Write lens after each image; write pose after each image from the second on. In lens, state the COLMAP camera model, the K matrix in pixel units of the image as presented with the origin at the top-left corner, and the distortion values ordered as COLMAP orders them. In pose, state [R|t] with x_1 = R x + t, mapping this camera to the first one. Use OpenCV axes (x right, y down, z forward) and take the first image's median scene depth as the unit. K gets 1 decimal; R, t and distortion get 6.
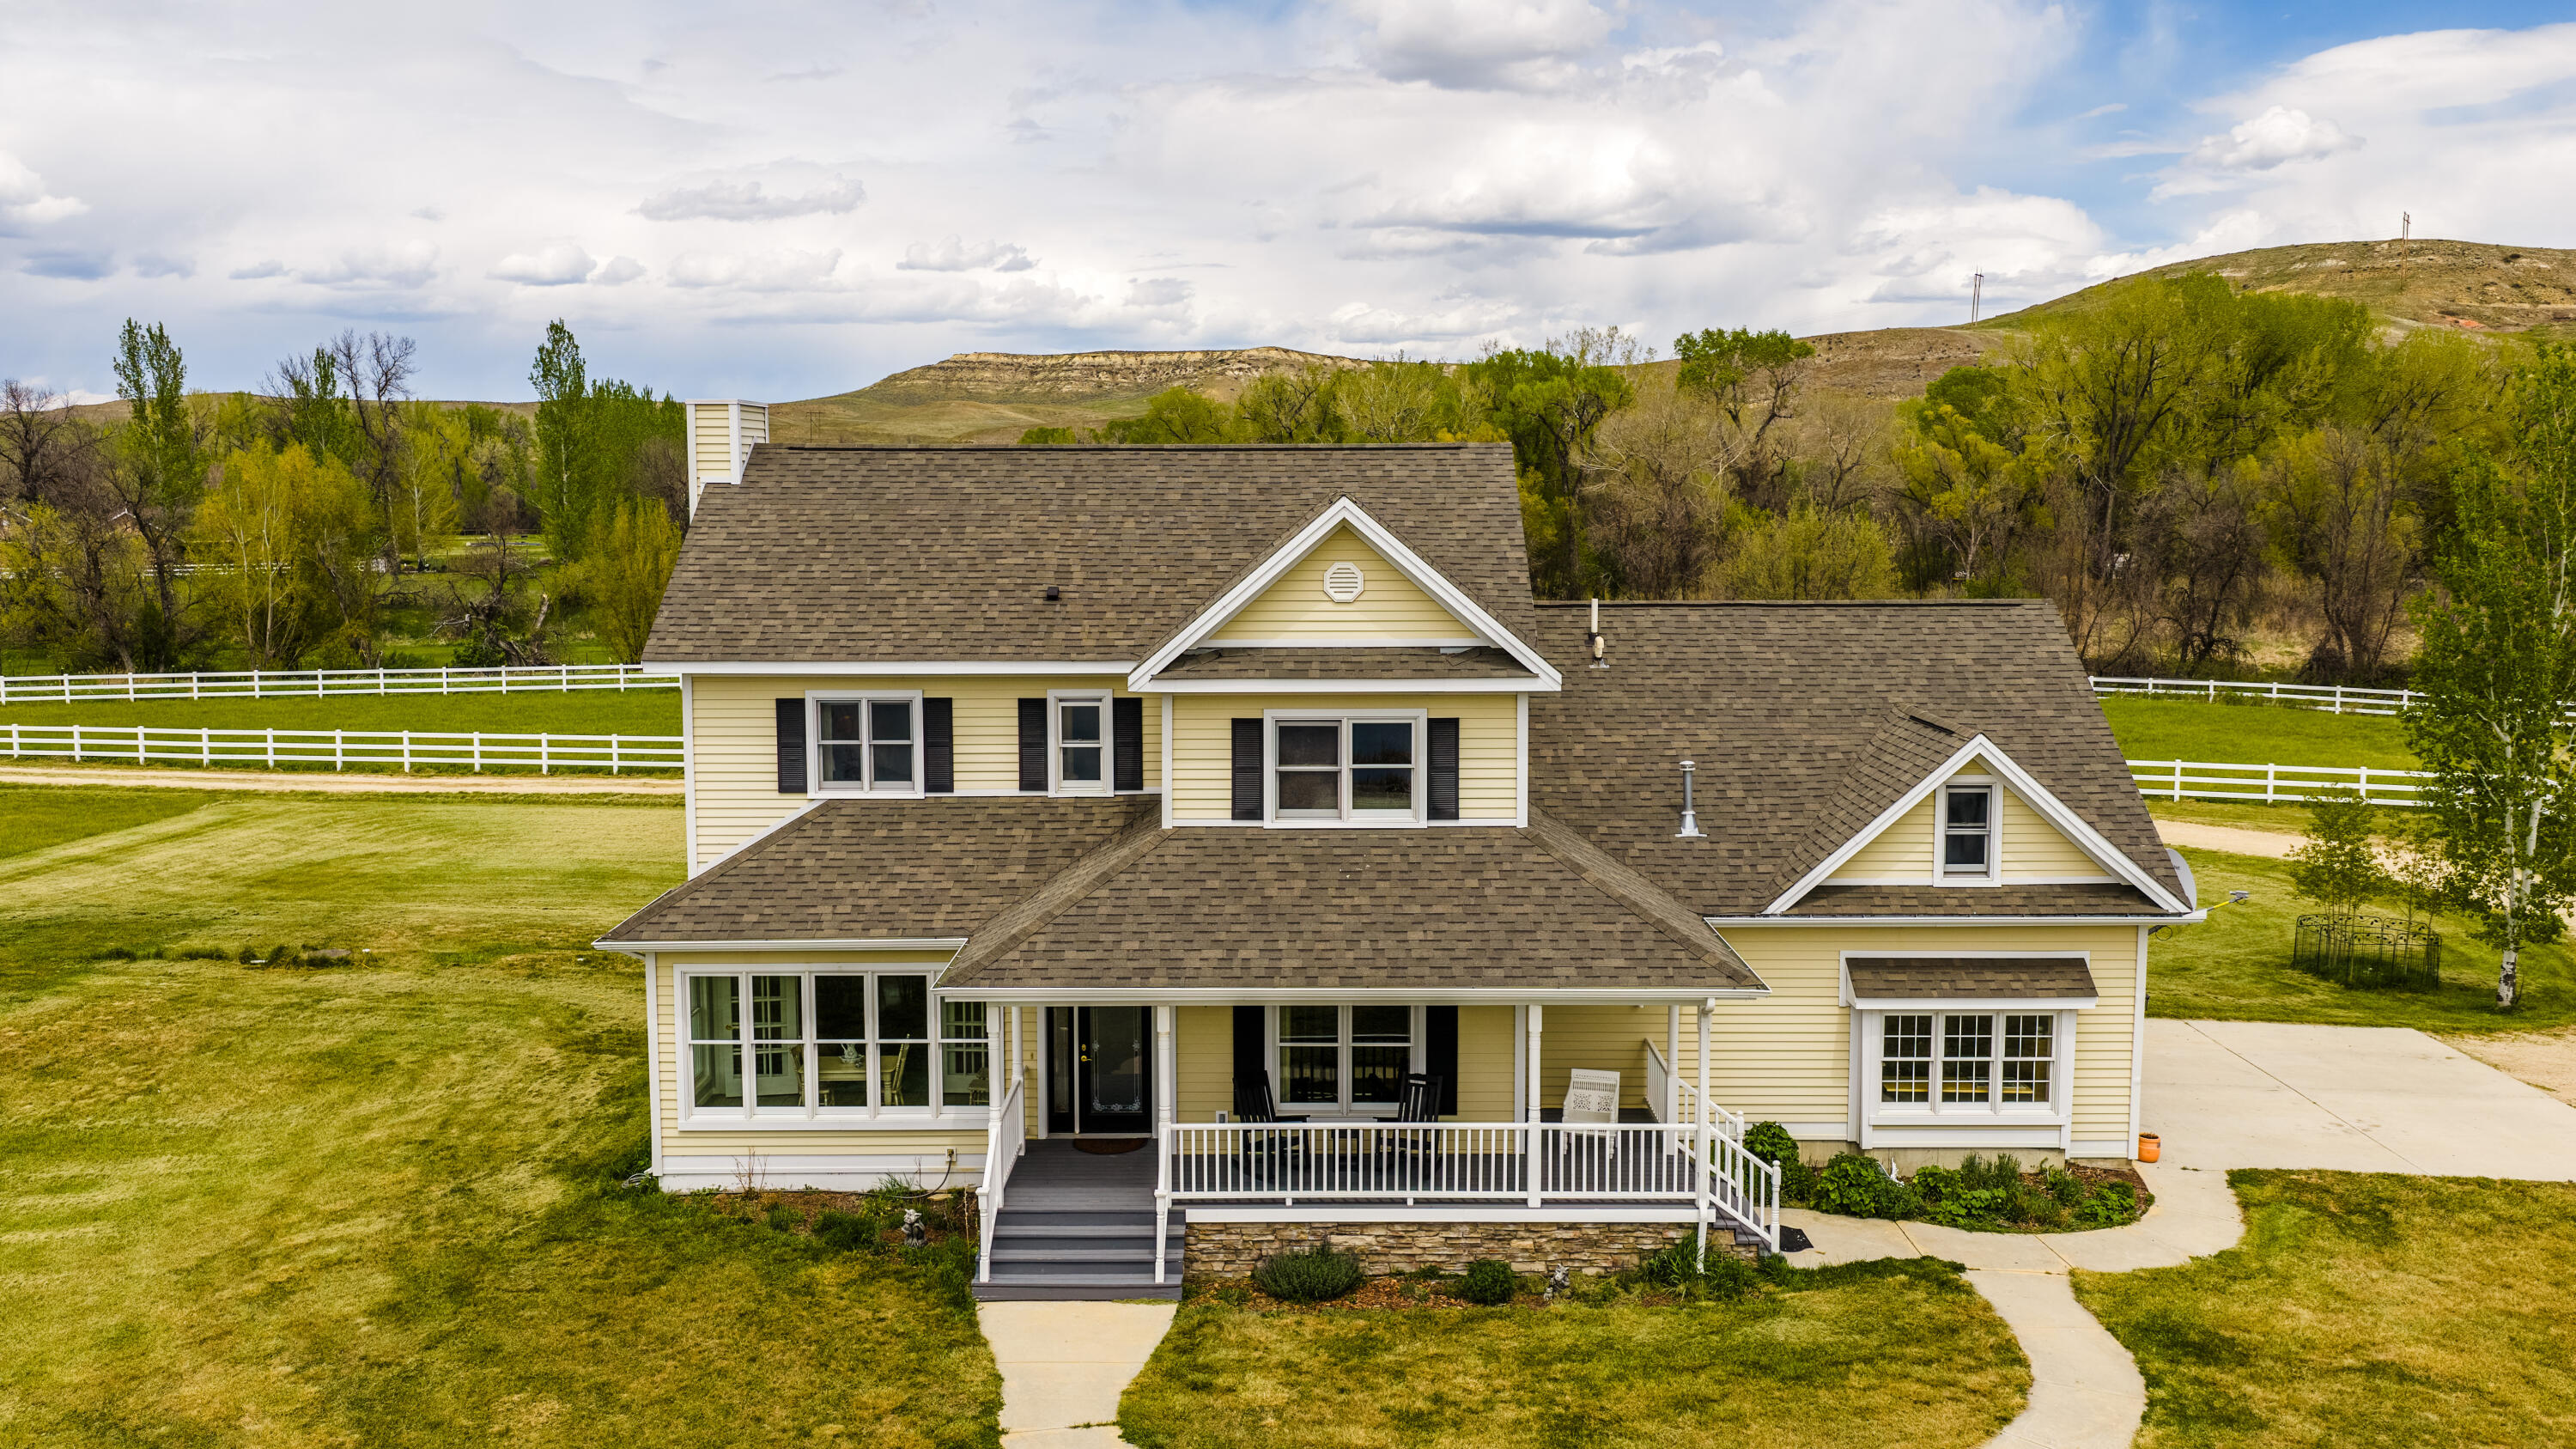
lens RADIAL K [[2138.2, 0, 1288.0], [0, 2138.2, 724.5], [0, 0, 1]] dist [0.025957, -0.005253]
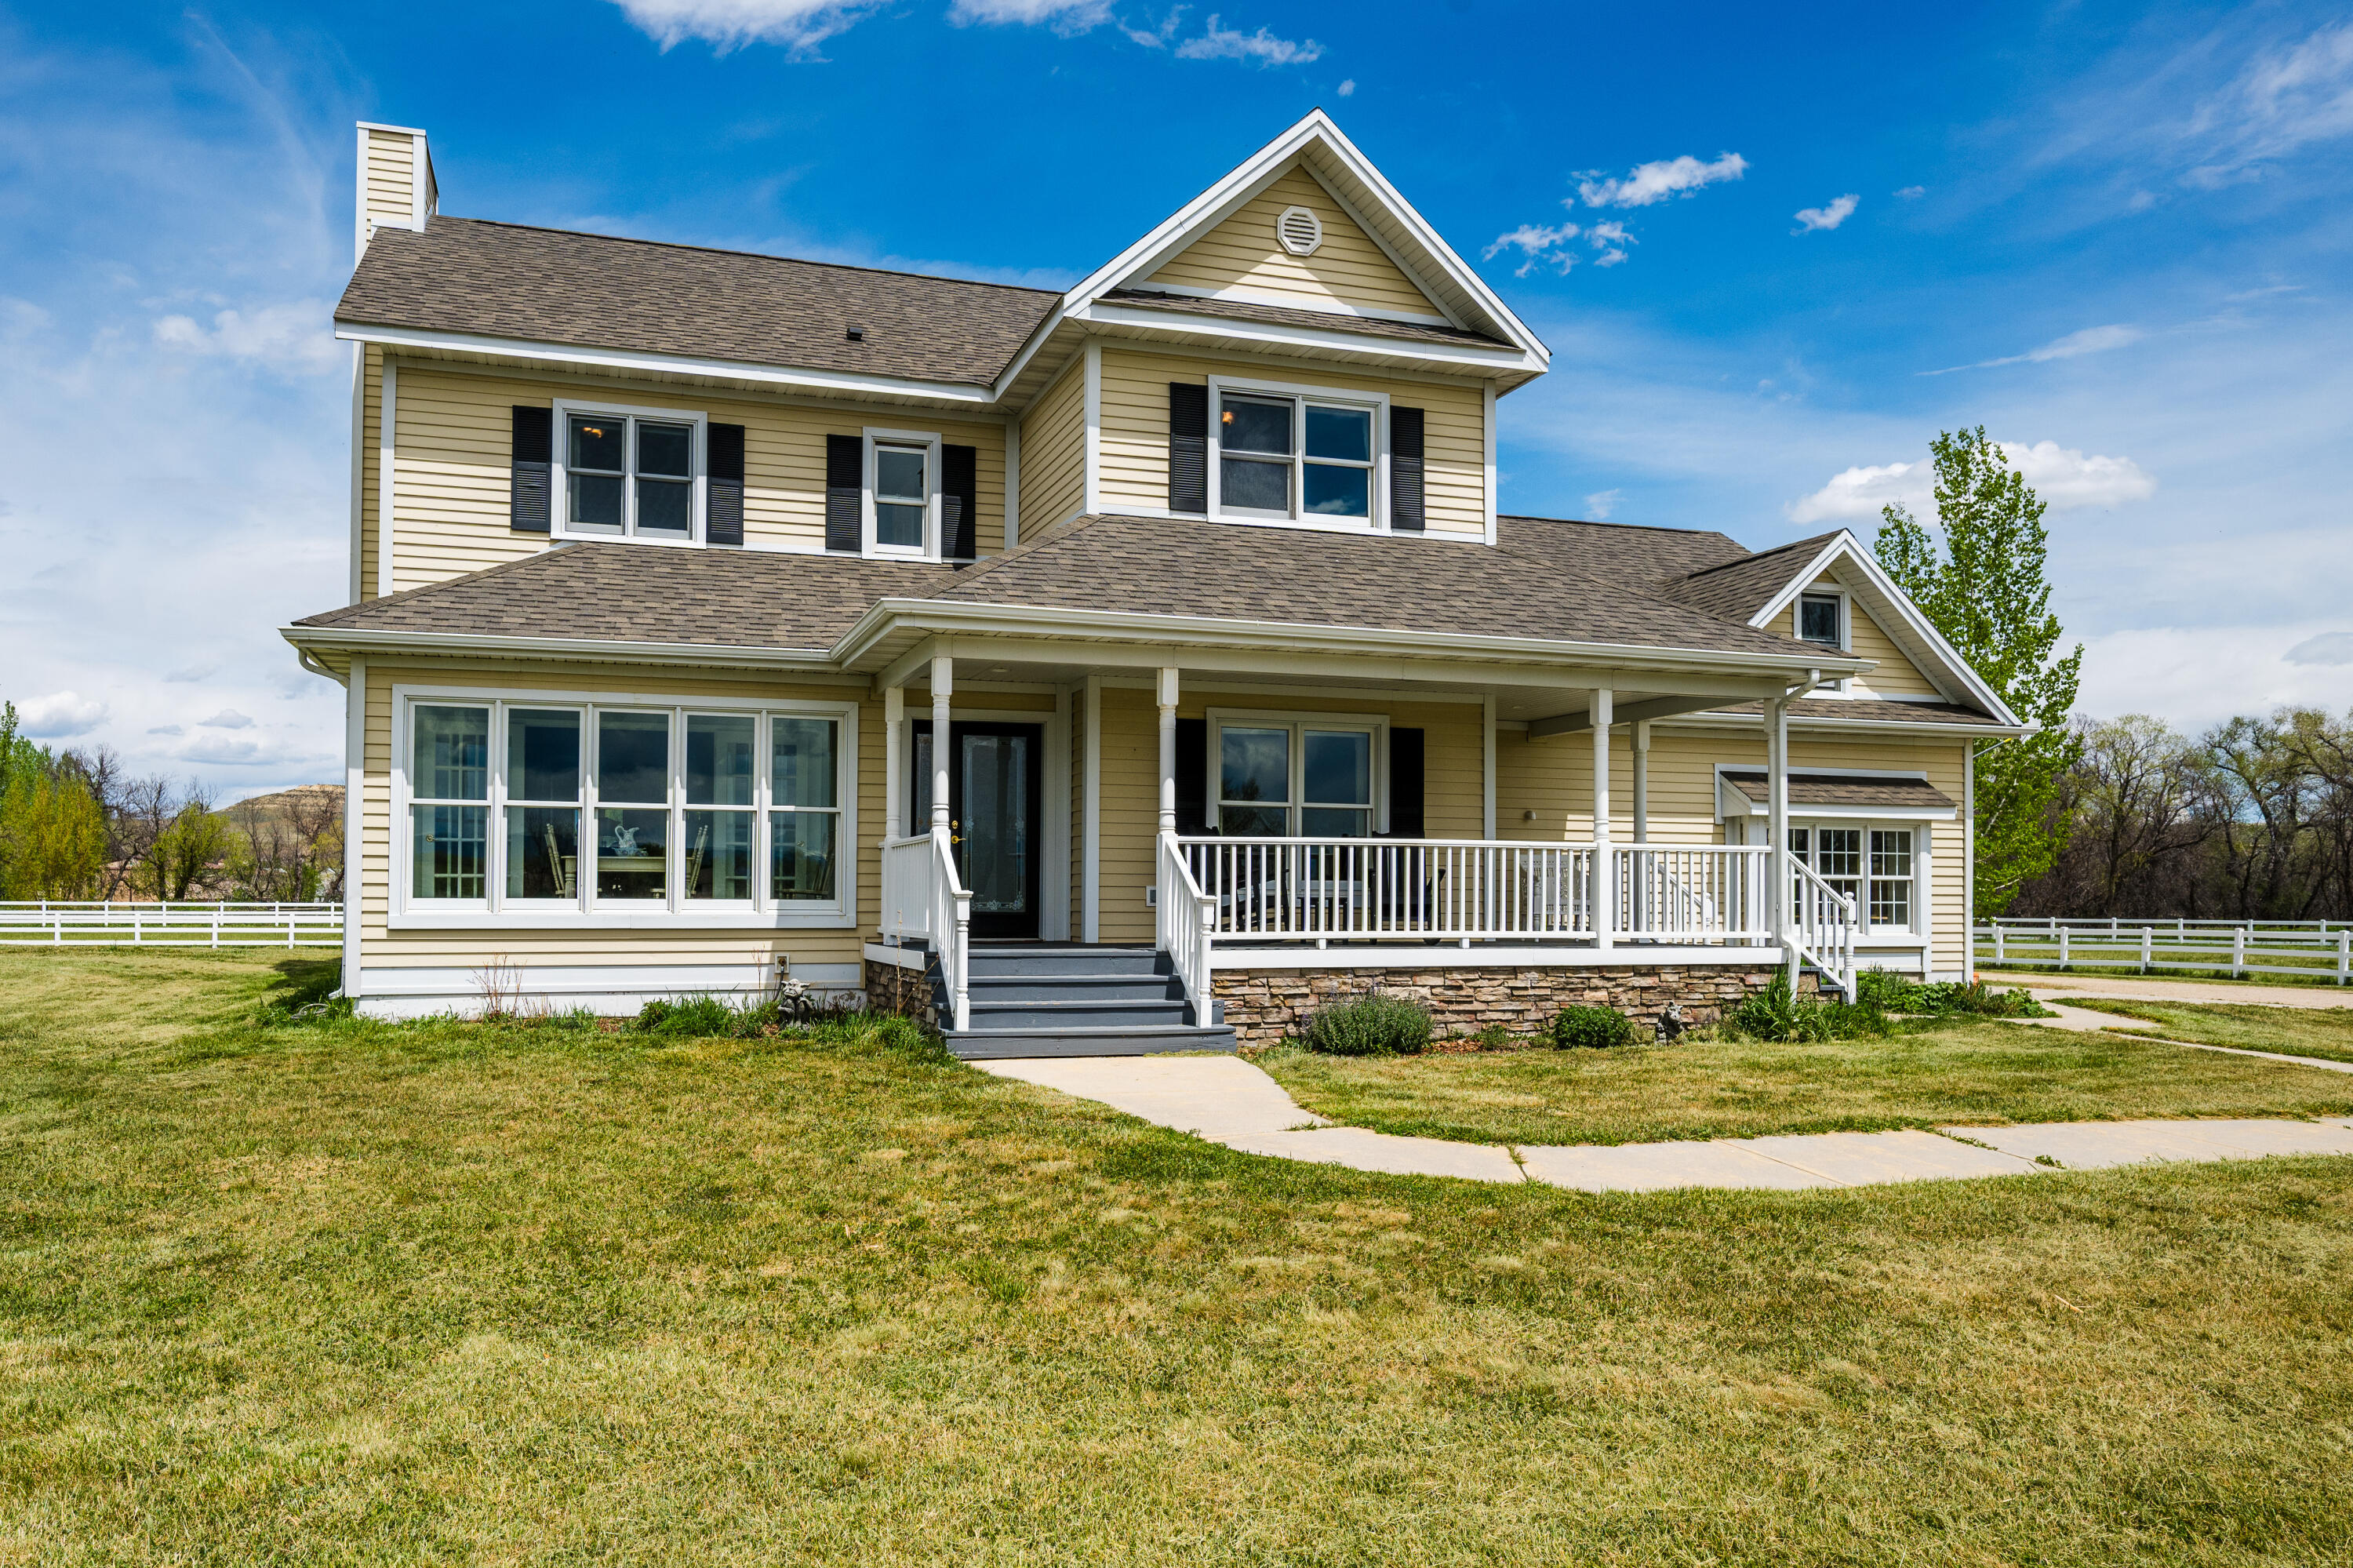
lens RADIAL K [[1552.0, 0, 1024.8], [0, 1552.0, 890.0], [0, 0, 1]] dist [-0.006758, -0.001223]
pose [[0.958751, 0.012081, 0.283990, -0.229383], [0.022084, 0.992910, -0.116797, 0.239726], [-0.283388, 0.118251, 0.951687, 0.461630]]
